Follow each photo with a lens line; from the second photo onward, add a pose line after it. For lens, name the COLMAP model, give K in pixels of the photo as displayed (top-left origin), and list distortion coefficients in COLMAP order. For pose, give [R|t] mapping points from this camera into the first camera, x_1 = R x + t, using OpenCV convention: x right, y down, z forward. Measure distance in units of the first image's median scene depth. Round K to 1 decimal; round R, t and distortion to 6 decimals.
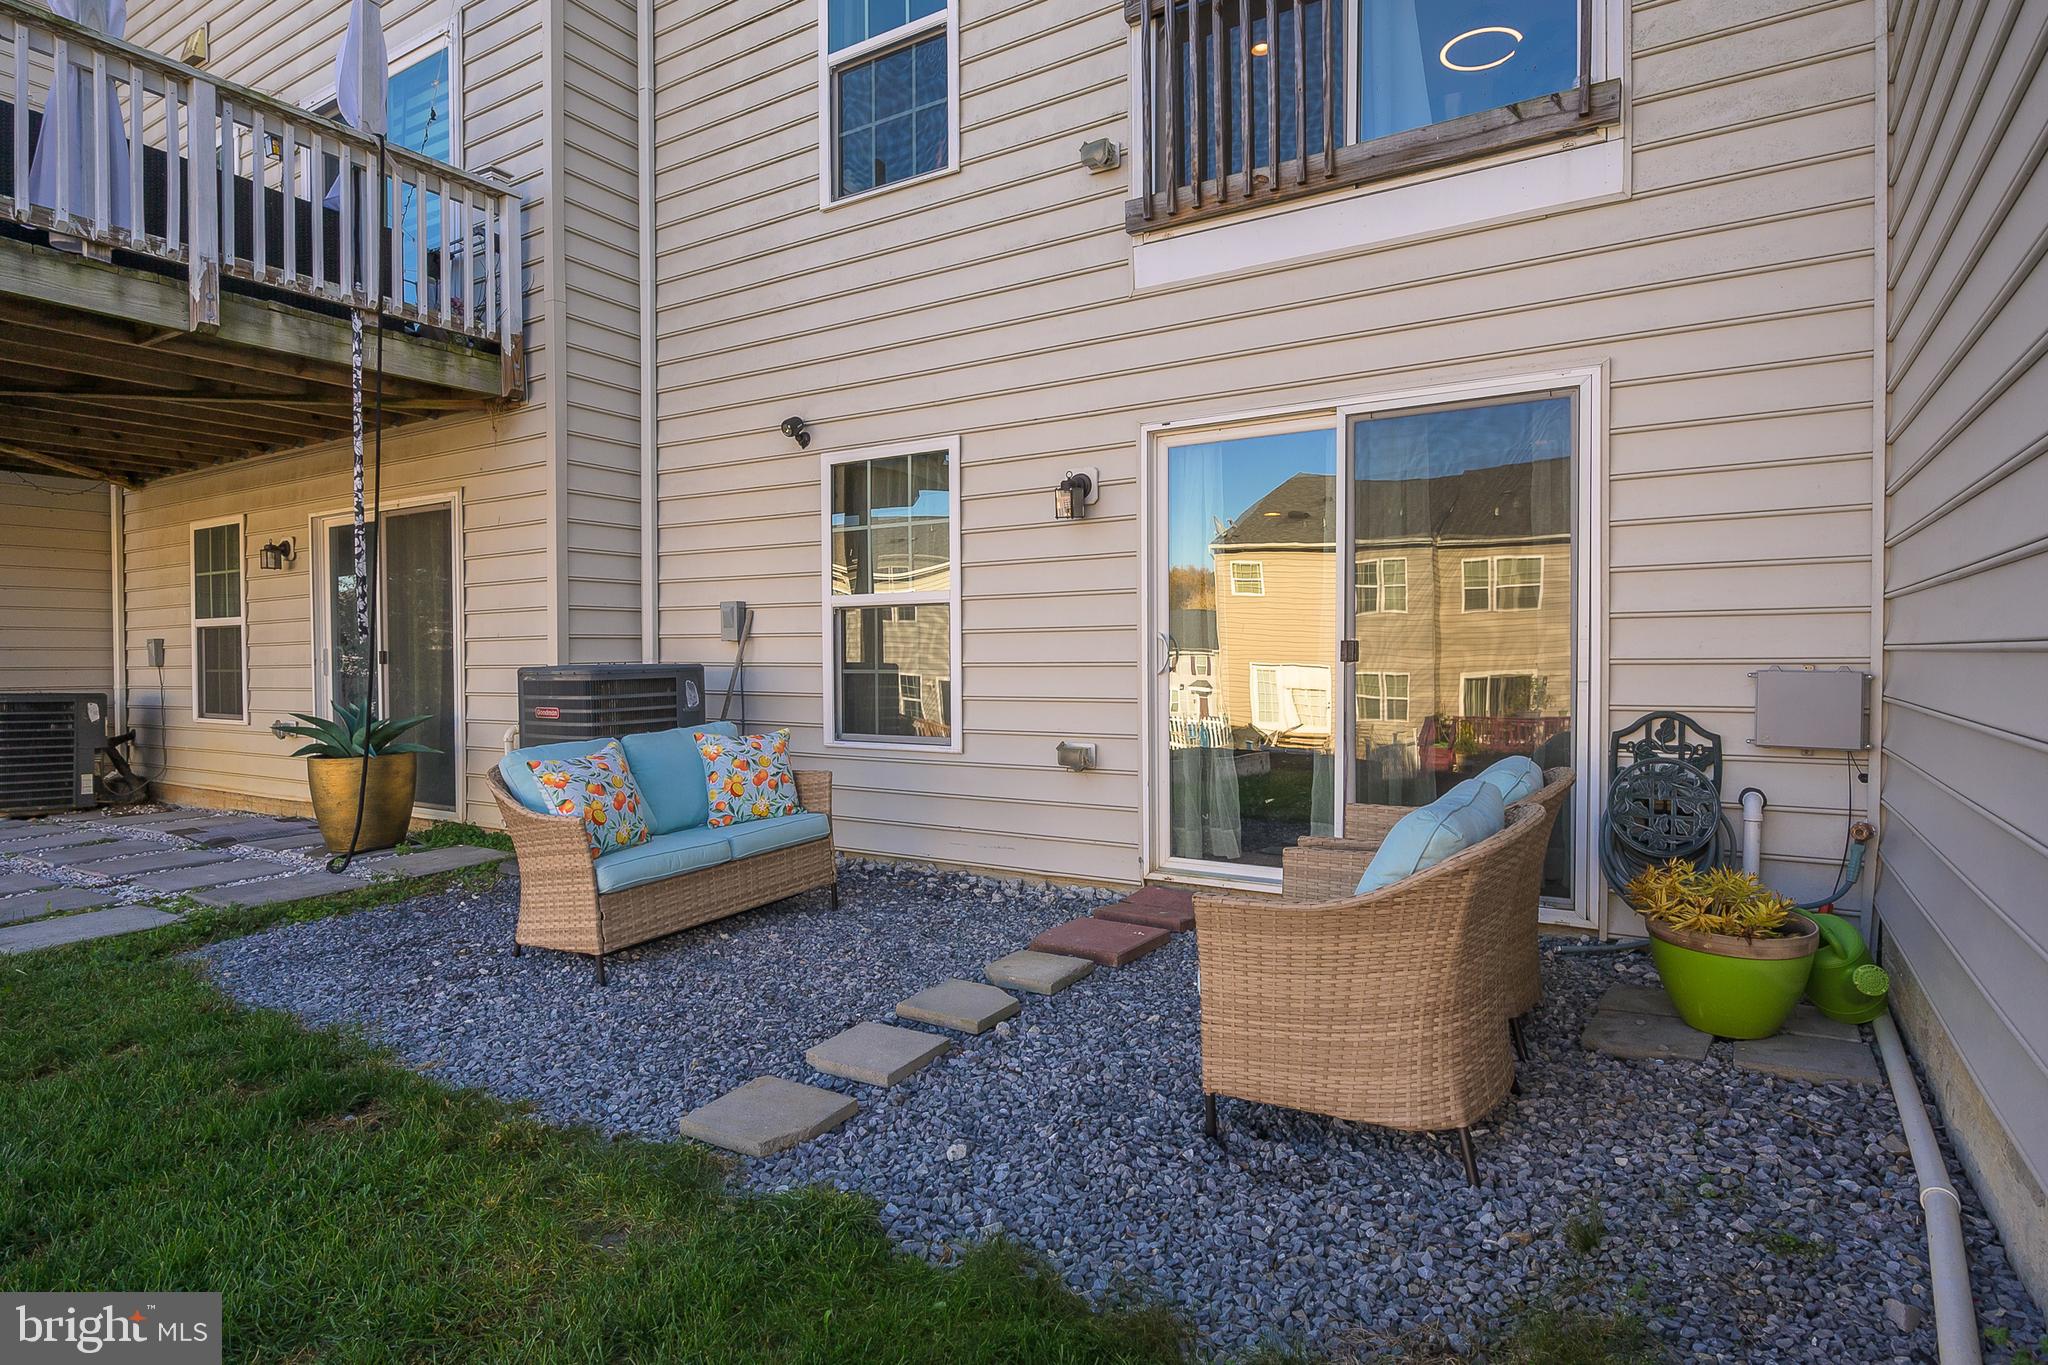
lens RADIAL K [[1103.0, 0, 1029.3], [0, 1103.0, 671.5], [0, 0, 1]] dist [-0.002336, -0.000102]
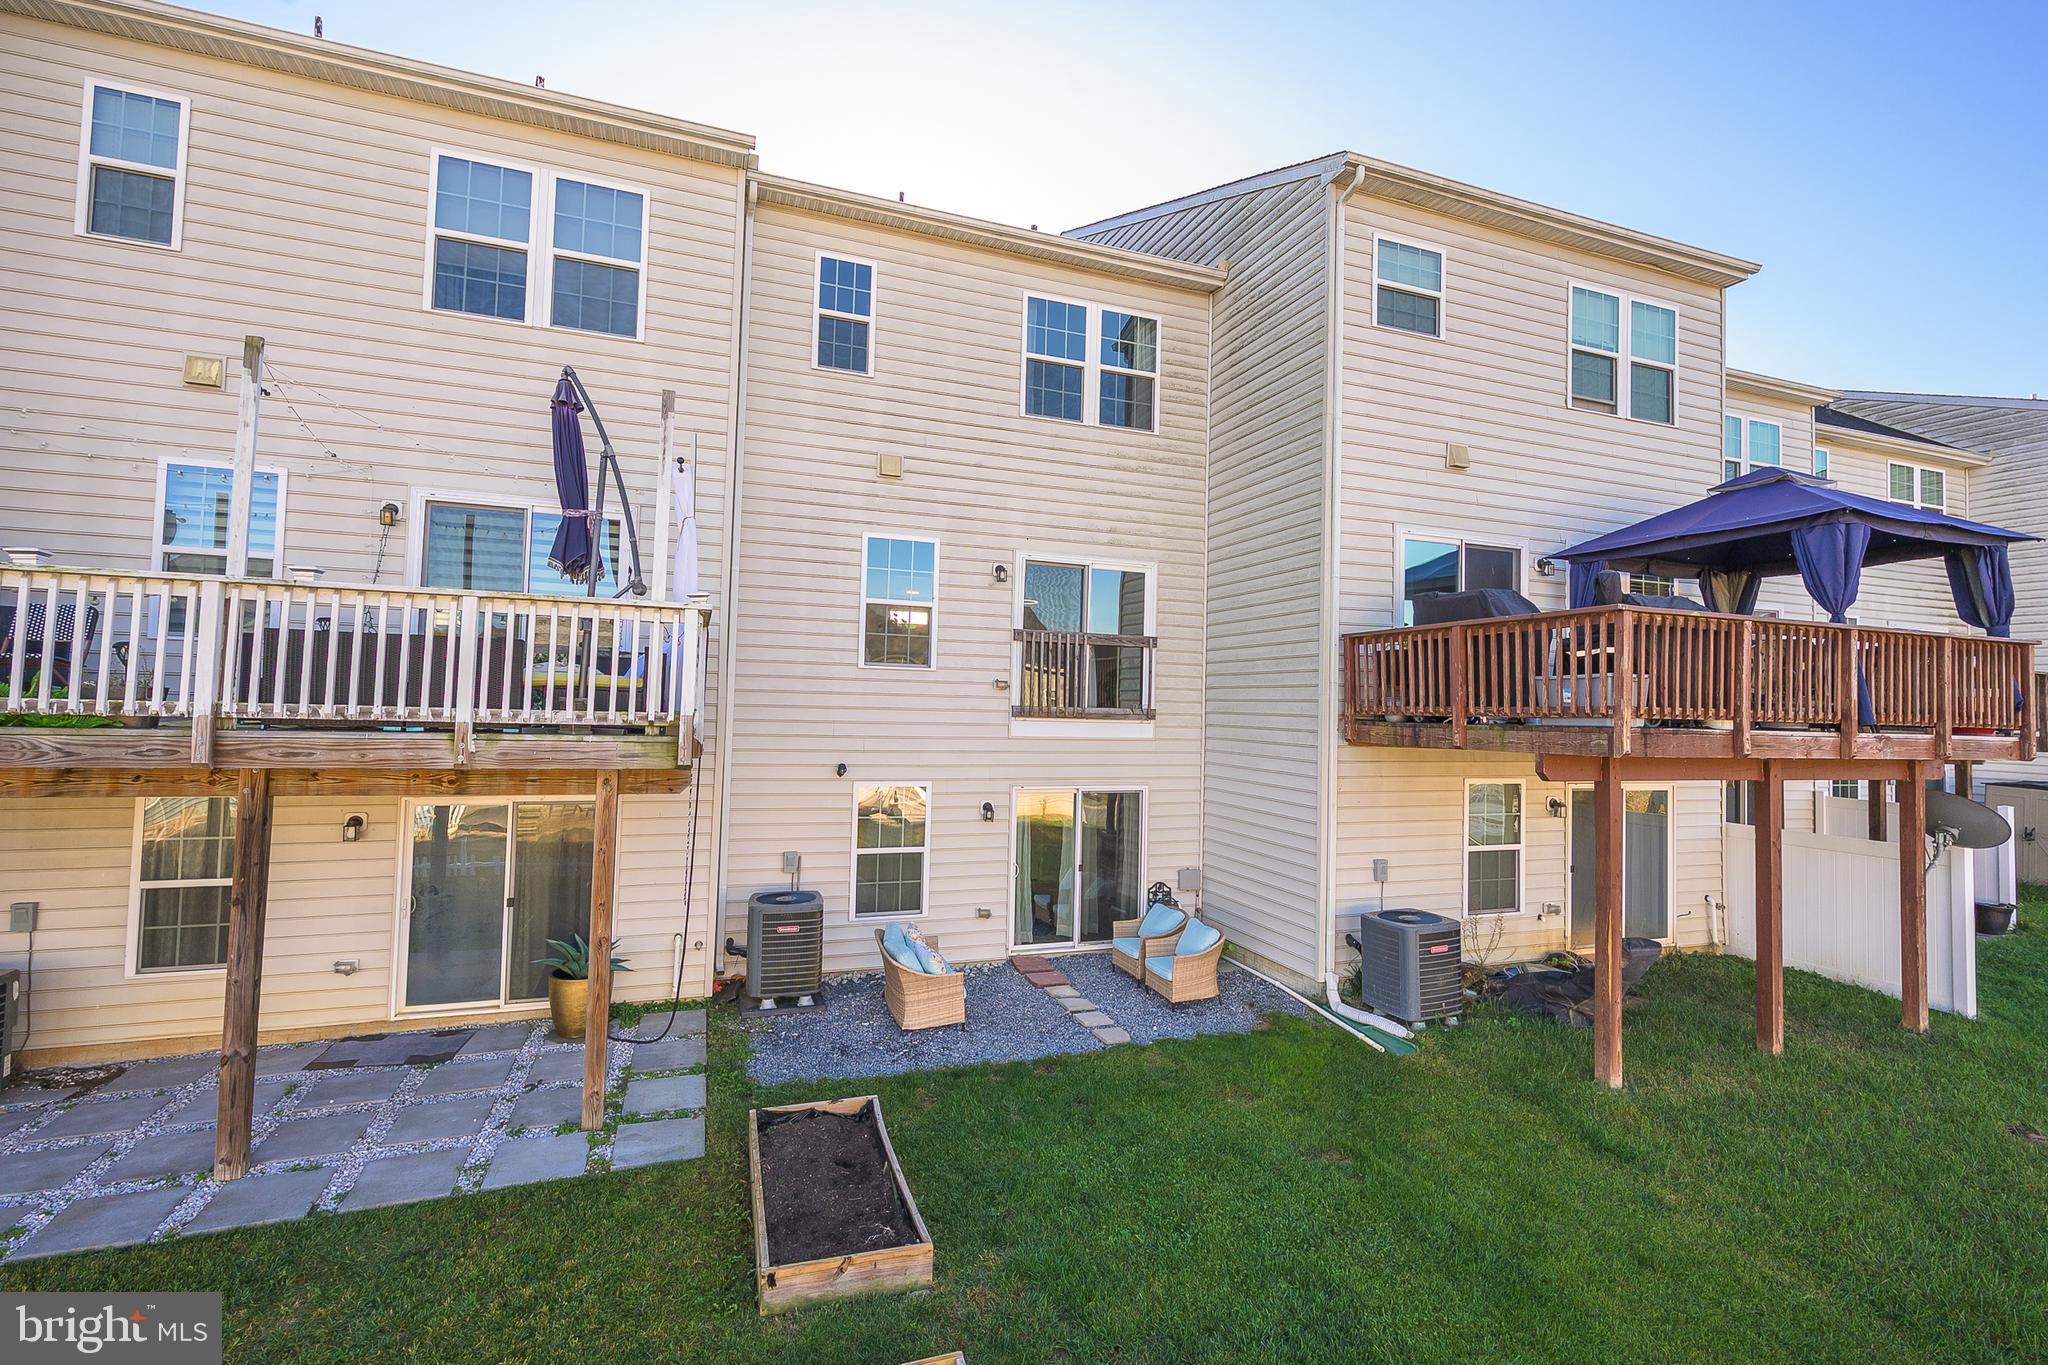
lens RADIAL K [[932.2, 0, 1036.3], [0, 932.2, 675.4], [0, 0, 1]] dist [0.000607, -0.000230]
pose [[0.606276, 0.047100, 0.793859, -1.679790], [-0.017344, 0.998790, -0.046013, -0.388498], [-0.795065, 0.014128, 0.606359, -0.434476]]
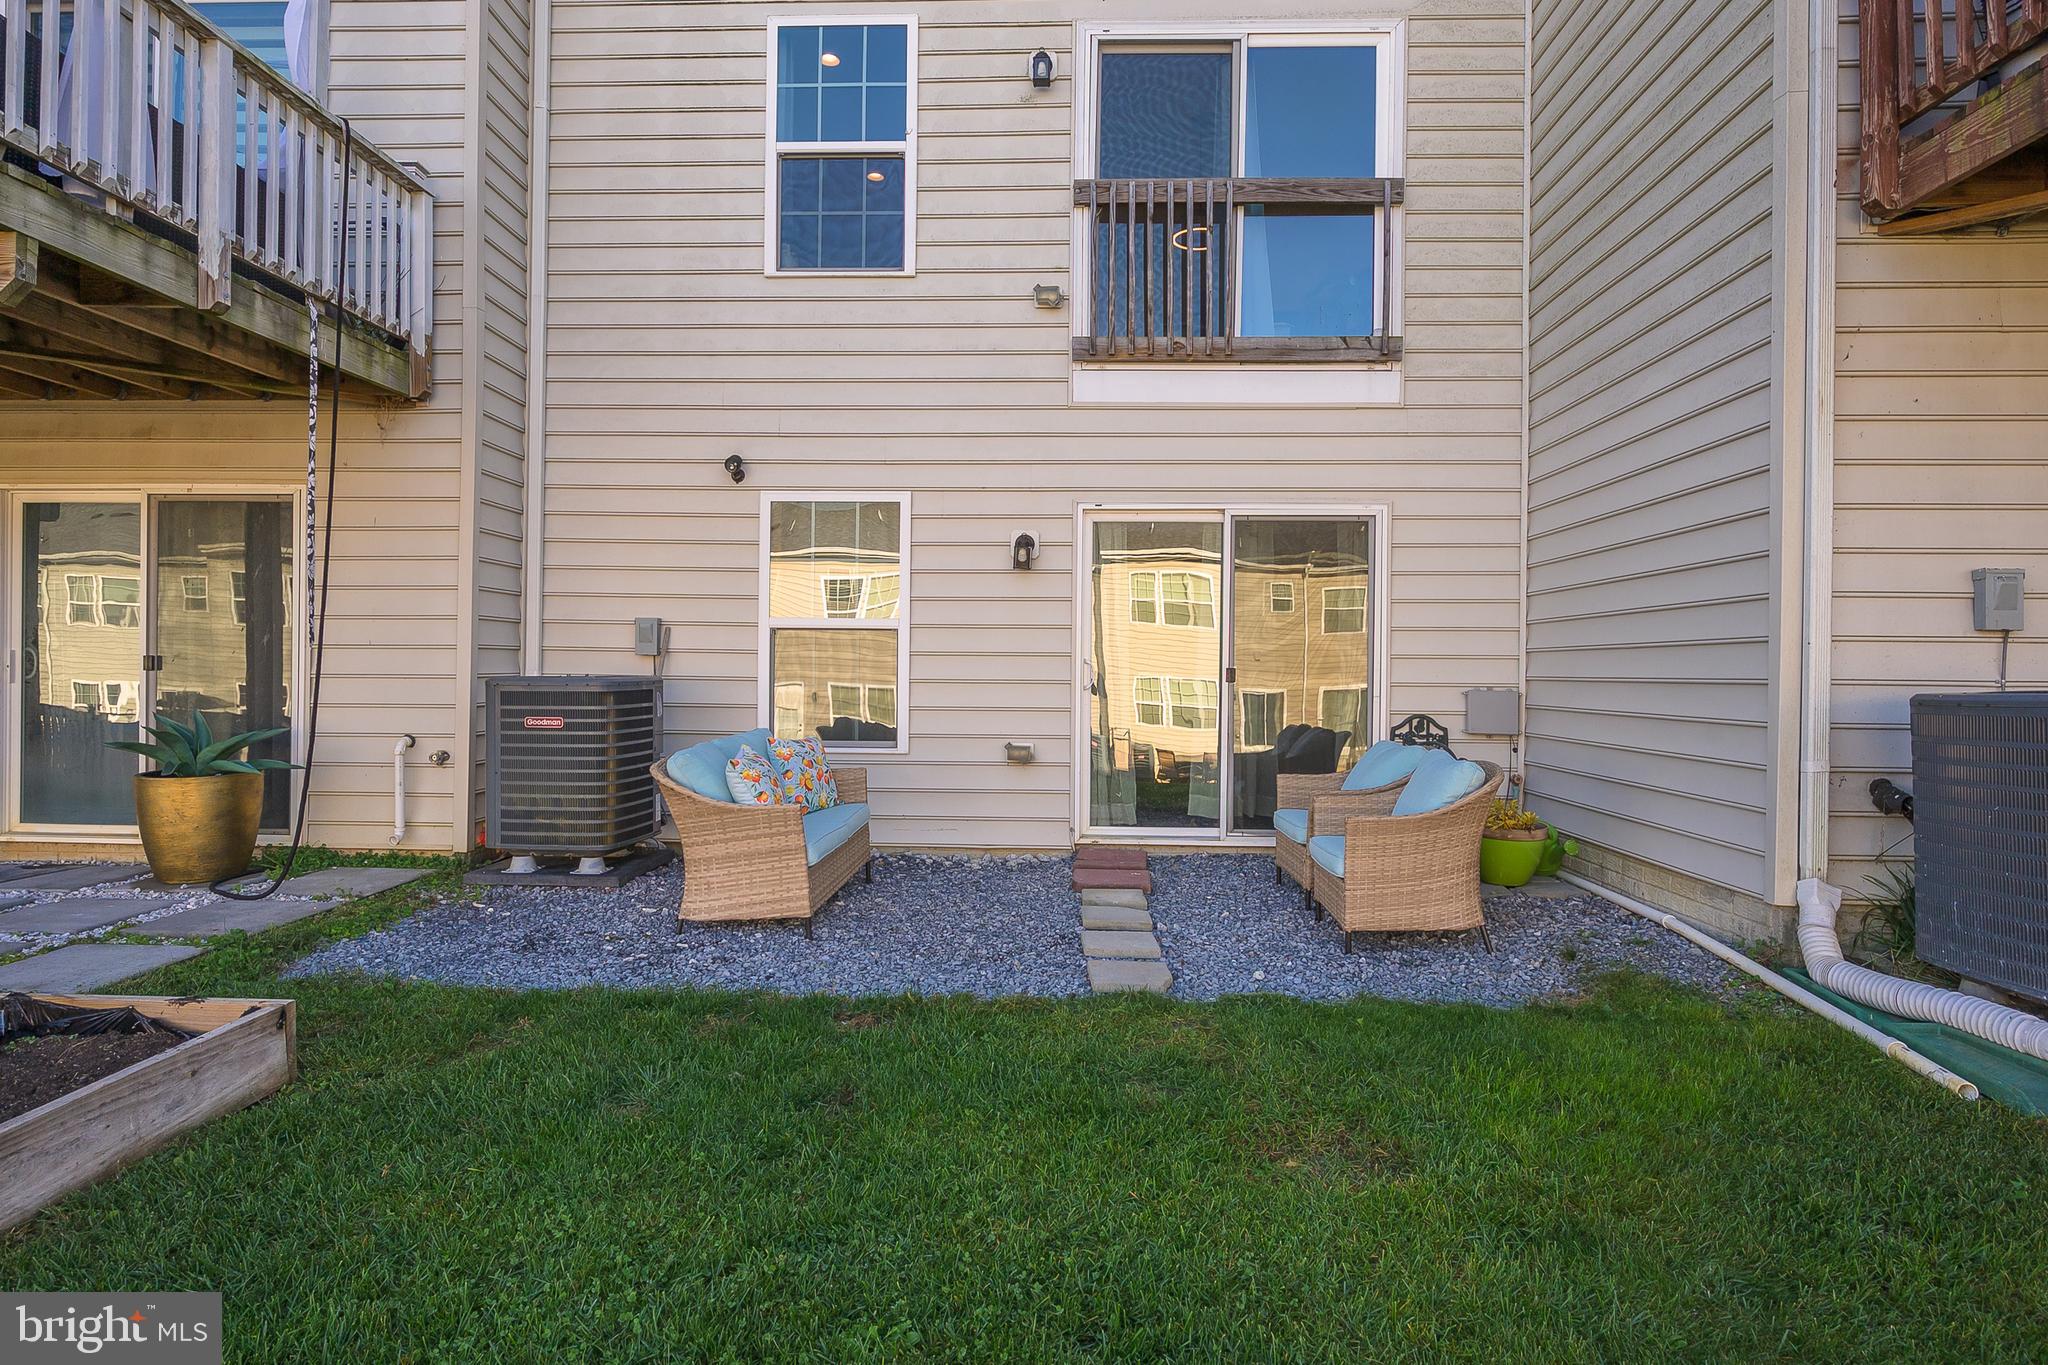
lens RADIAL K [[1140.8, 0, 1029.0], [0, 1140.8, 676.5], [0, 0, 1]] dist [-0.000642, -0.000114]
pose [[0.867366, 0.013720, 0.497482, -0.630060], [-0.008642, 0.999884, -0.012507, 0.004001], [-0.497596, 0.006549, 0.867384, -0.168070]]
